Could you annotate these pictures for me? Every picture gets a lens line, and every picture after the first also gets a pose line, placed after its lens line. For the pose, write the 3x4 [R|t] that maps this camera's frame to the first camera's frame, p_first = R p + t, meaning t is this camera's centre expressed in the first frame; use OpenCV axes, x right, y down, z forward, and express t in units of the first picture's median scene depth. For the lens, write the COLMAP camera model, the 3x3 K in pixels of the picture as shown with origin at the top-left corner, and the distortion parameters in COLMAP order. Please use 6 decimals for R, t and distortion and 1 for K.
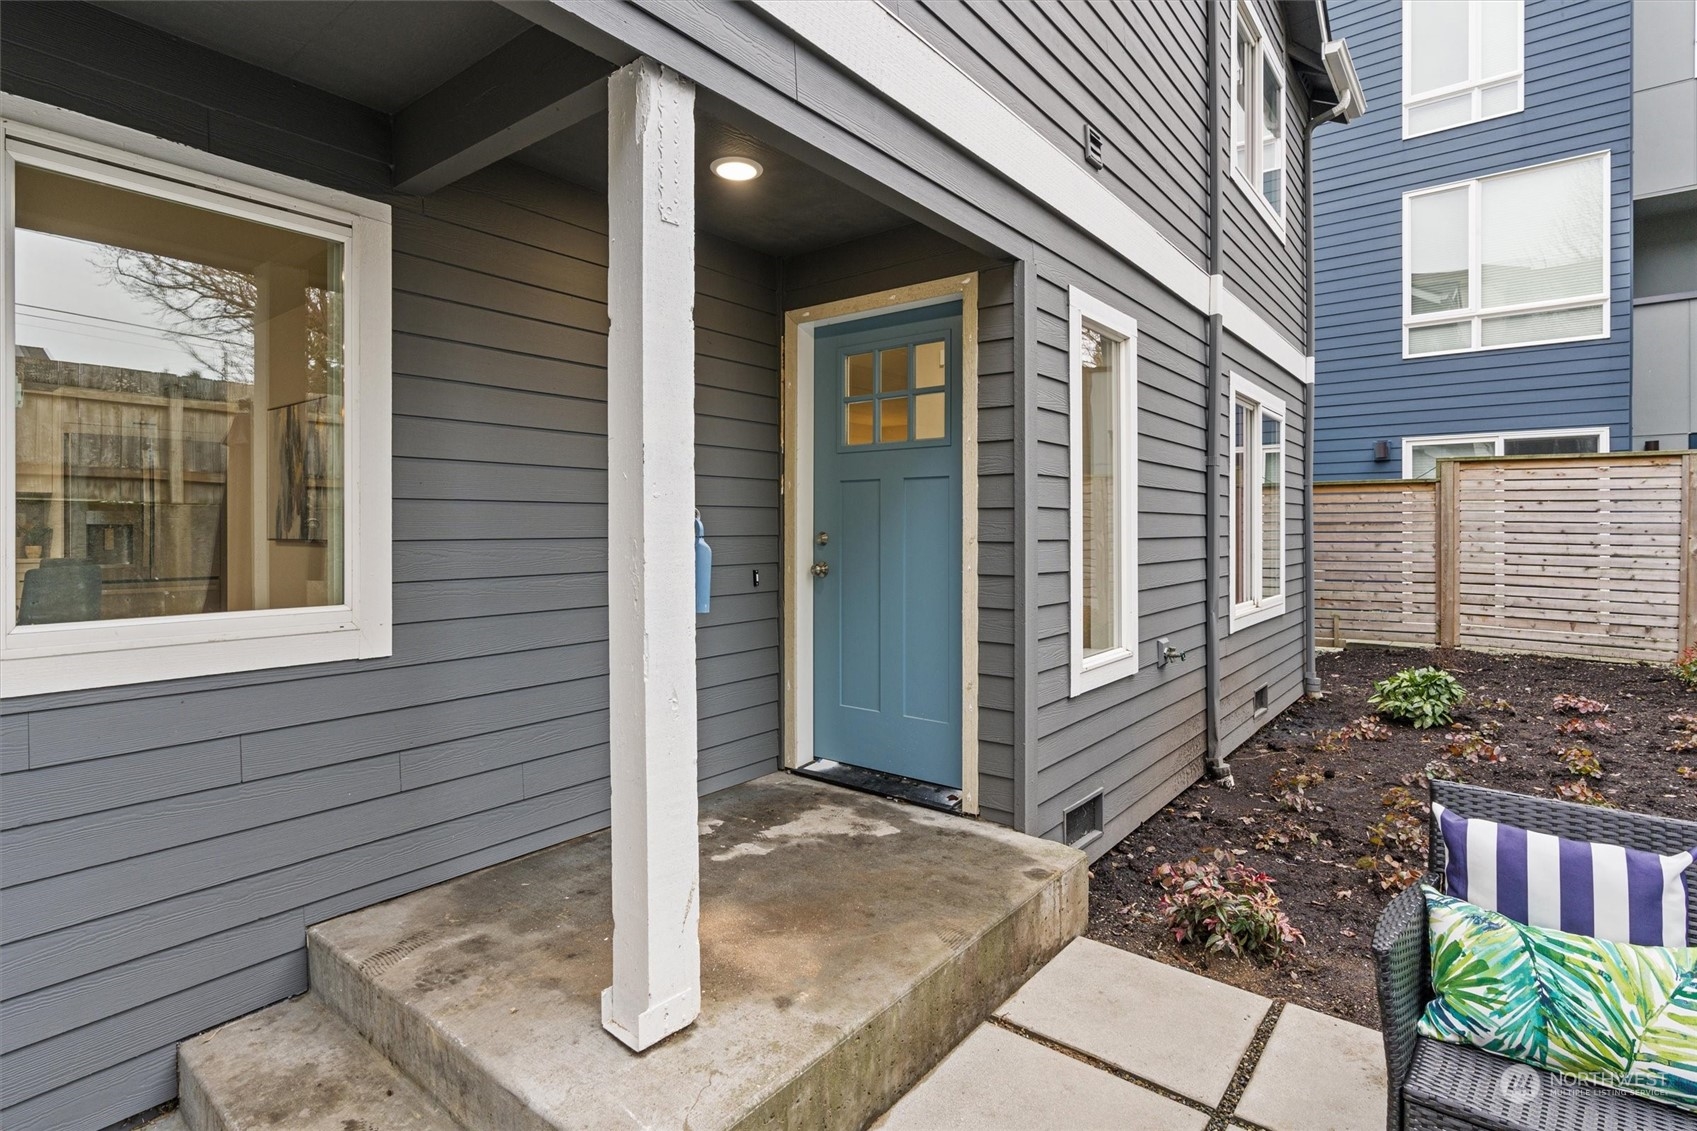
lens RADIAL K [[832.1, 0, 861.0], [0, 832.1, 530.5], [0, 0, 1]] dist [0.000466, 0.000692]
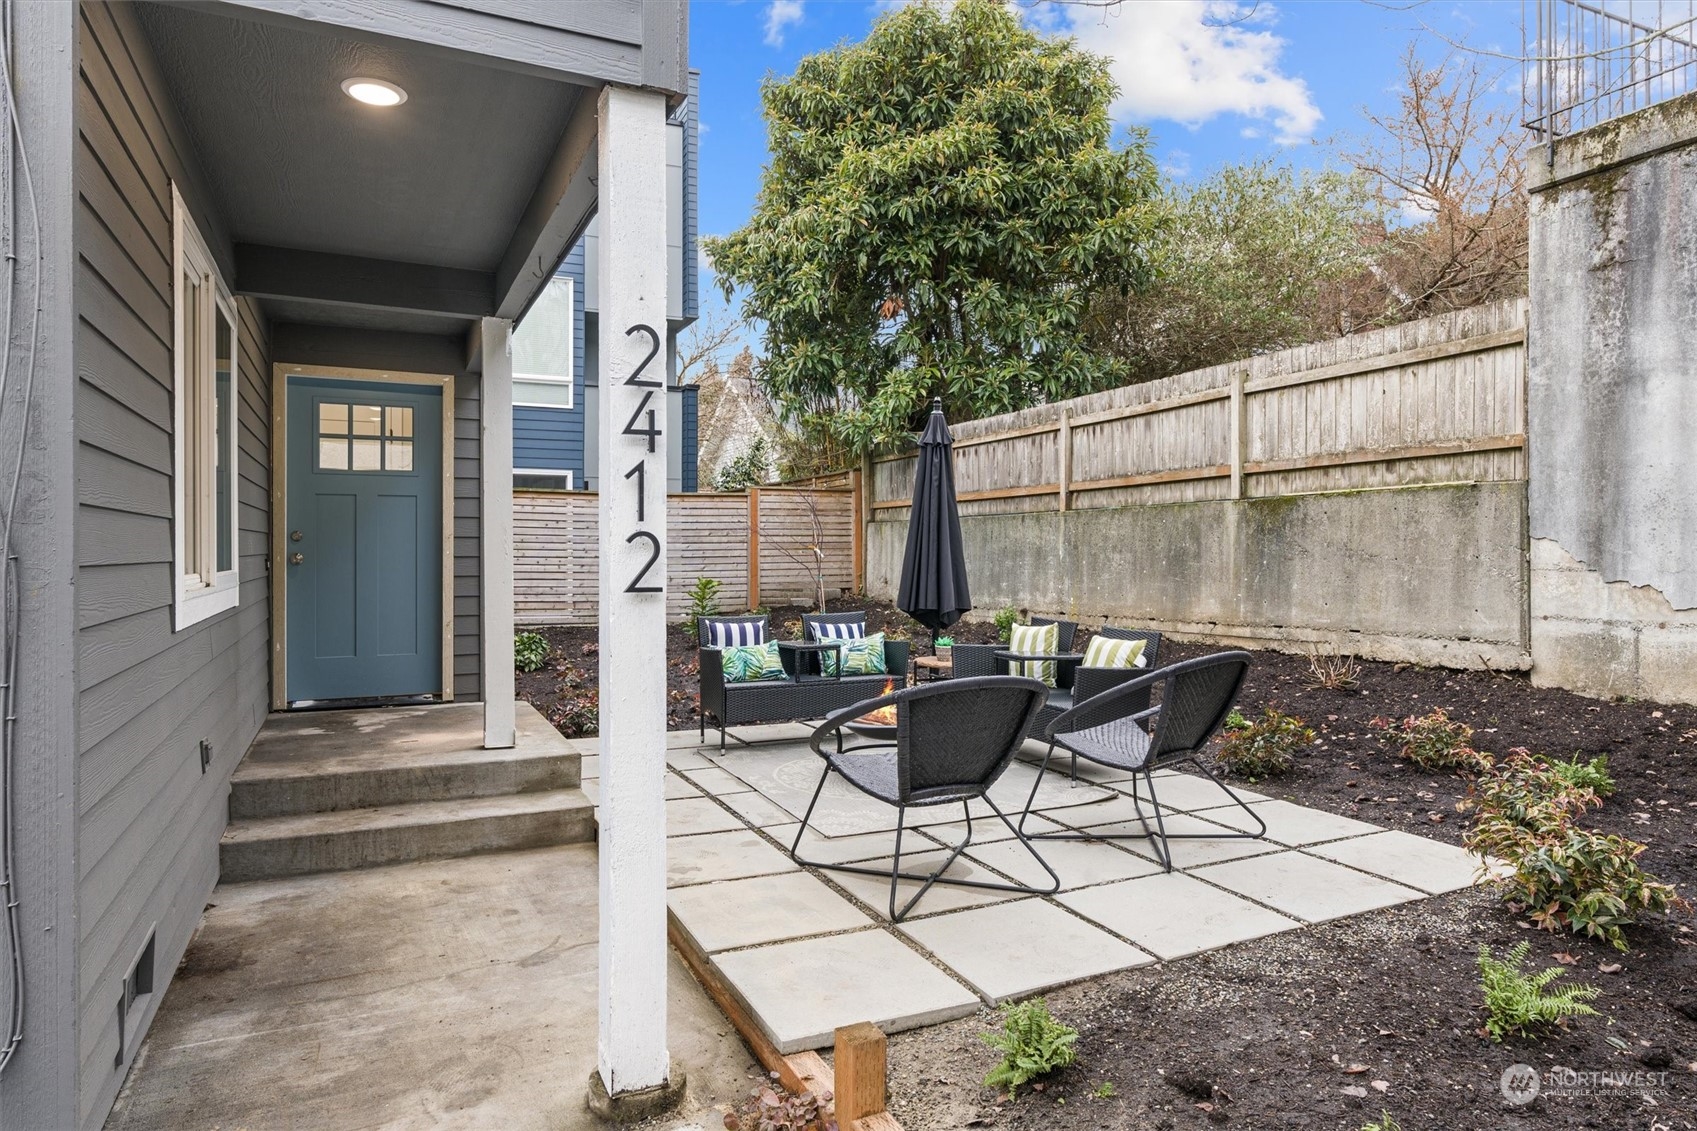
lens RADIAL K [[1039.0, 0, 848.5], [0, 1039.0, 561.7], [0, 0, 1]] dist [-0.002793, -0.001173]
pose [[0.448913, -0.007436, 0.893545, -0.588118], [-0.002549, 0.999951, 0.009602, 0.016925], [-0.893572, -0.006588, 0.448872, -0.279222]]
